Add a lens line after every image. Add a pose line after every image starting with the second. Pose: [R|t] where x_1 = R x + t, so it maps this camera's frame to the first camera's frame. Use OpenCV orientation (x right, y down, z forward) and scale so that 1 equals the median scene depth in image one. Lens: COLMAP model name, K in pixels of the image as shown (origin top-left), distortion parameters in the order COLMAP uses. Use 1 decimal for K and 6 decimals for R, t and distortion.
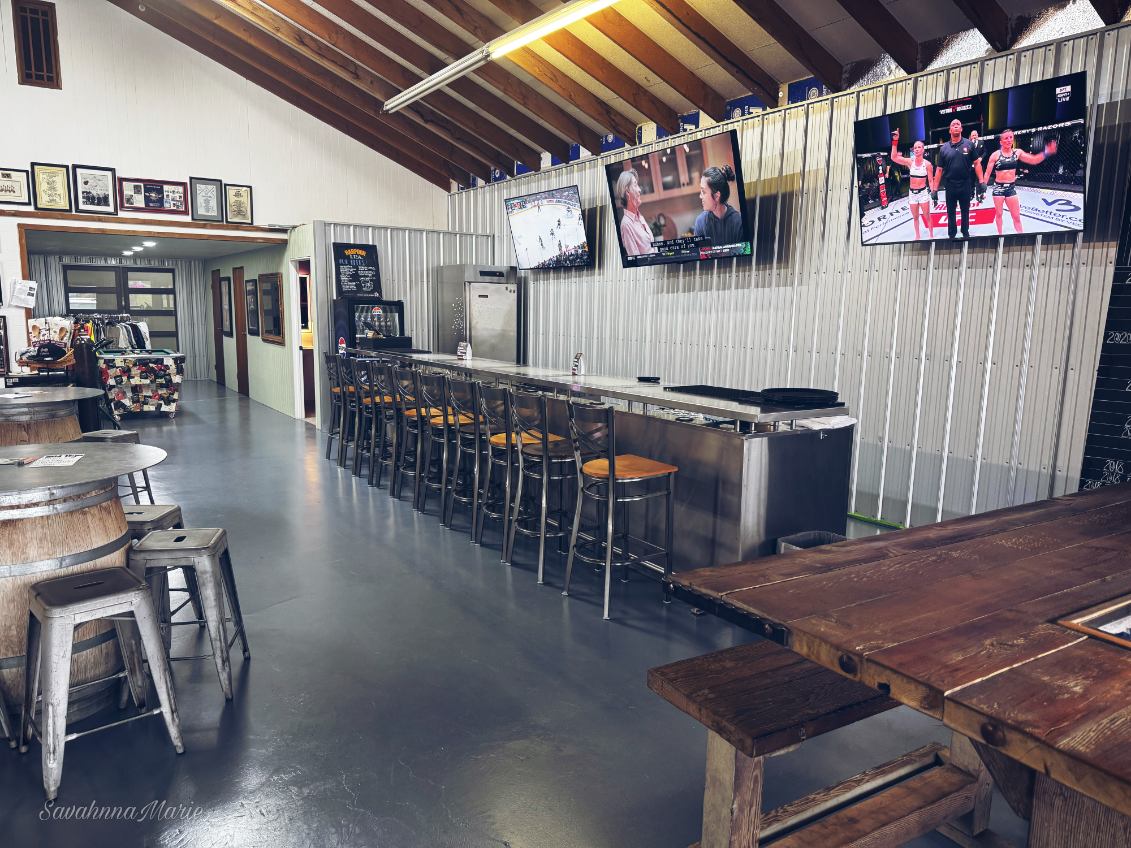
lens RADIAL K [[804.8, 0, 565.5], [0, 804.8, 424.0], [0, 0, 1]] dist [0.011053, -0.003989]
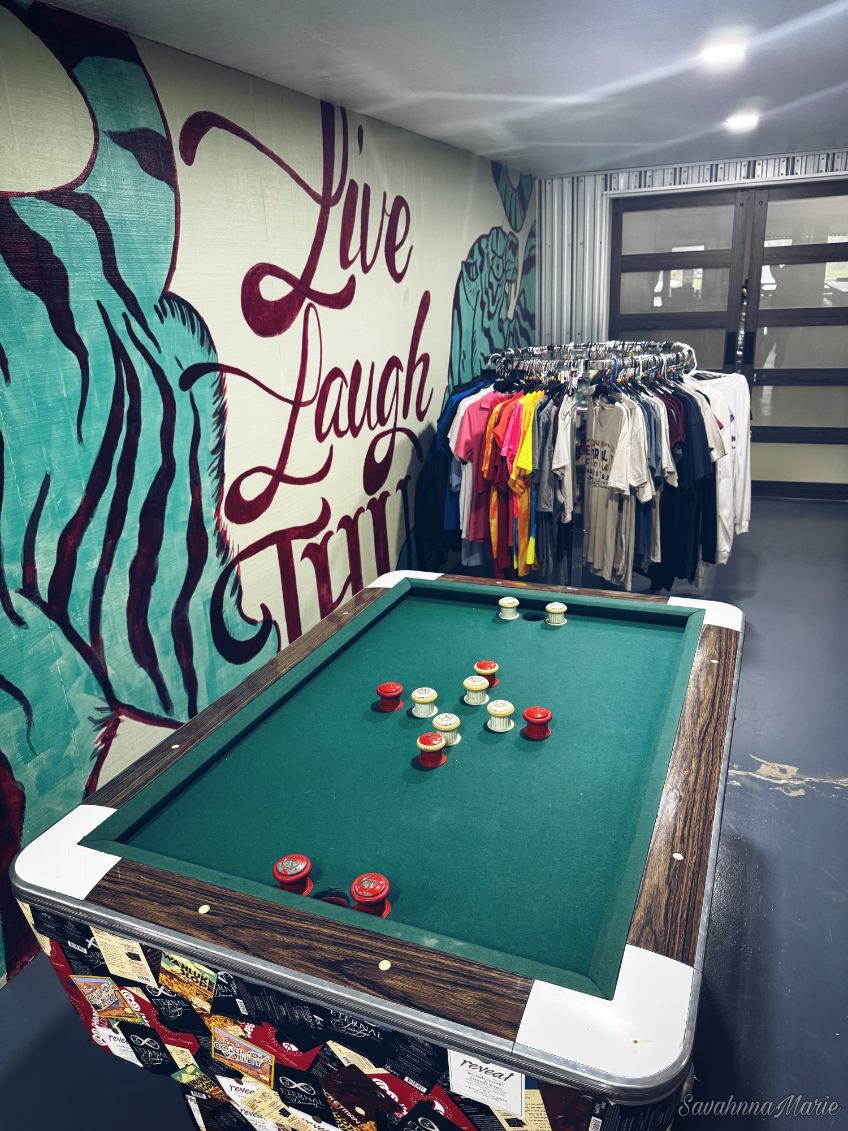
lens RADIAL K [[804.8, 0, 423.8], [0, 804.8, 579.0], [0, 0, 1]] dist [0.011053, -0.003989]
pose [[0.566600, 0.248853, -0.785516, -0.450130], [-0.069329, 0.964322, 0.255492, -0.158679], [0.821071, -0.090303, 0.563638, 0.970623]]
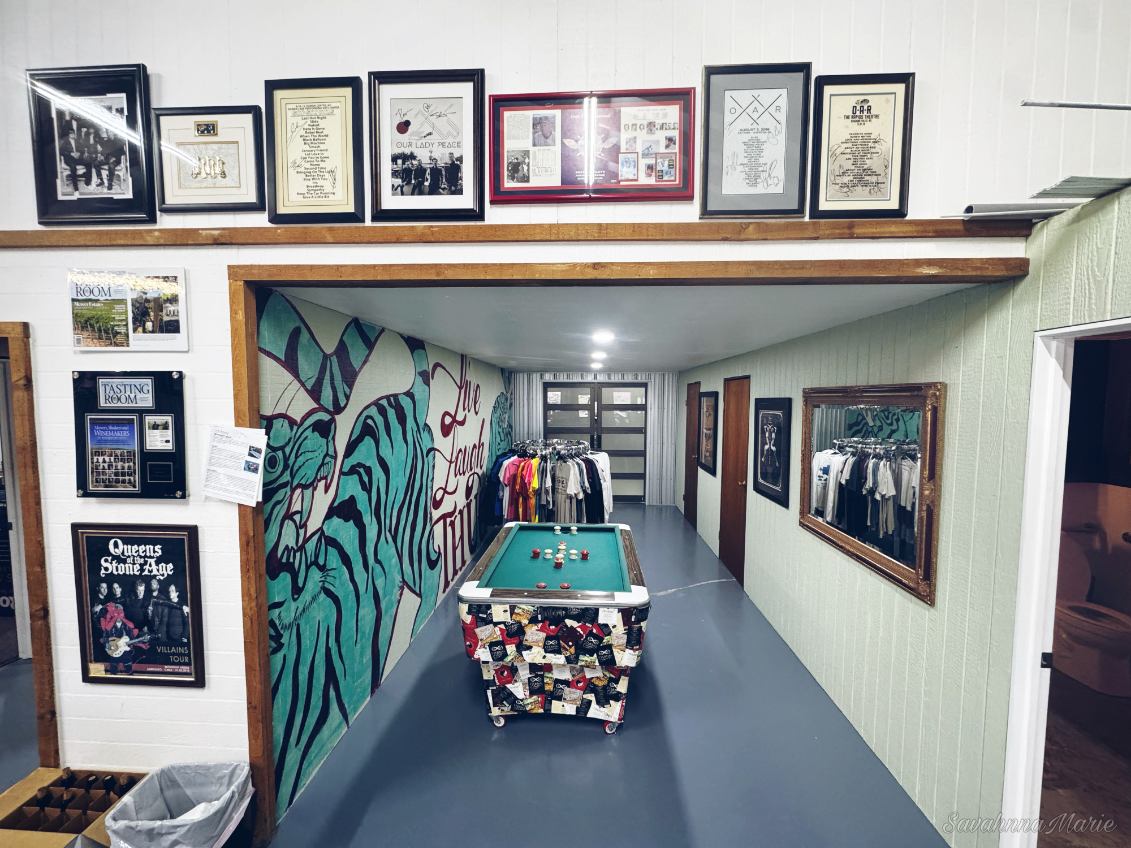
lens RADIAL K [[450.7, 0, 565.5], [0, 450.7, 424.0], [0, 0, 1]] dist [0.000066, -0.000067]
pose [[0.807707, 0.024858, -0.589060, -0.392171], [-0.080327, 0.994434, -0.068177, -0.157449], [0.584087, 0.102385, 0.805208, 0.821617]]
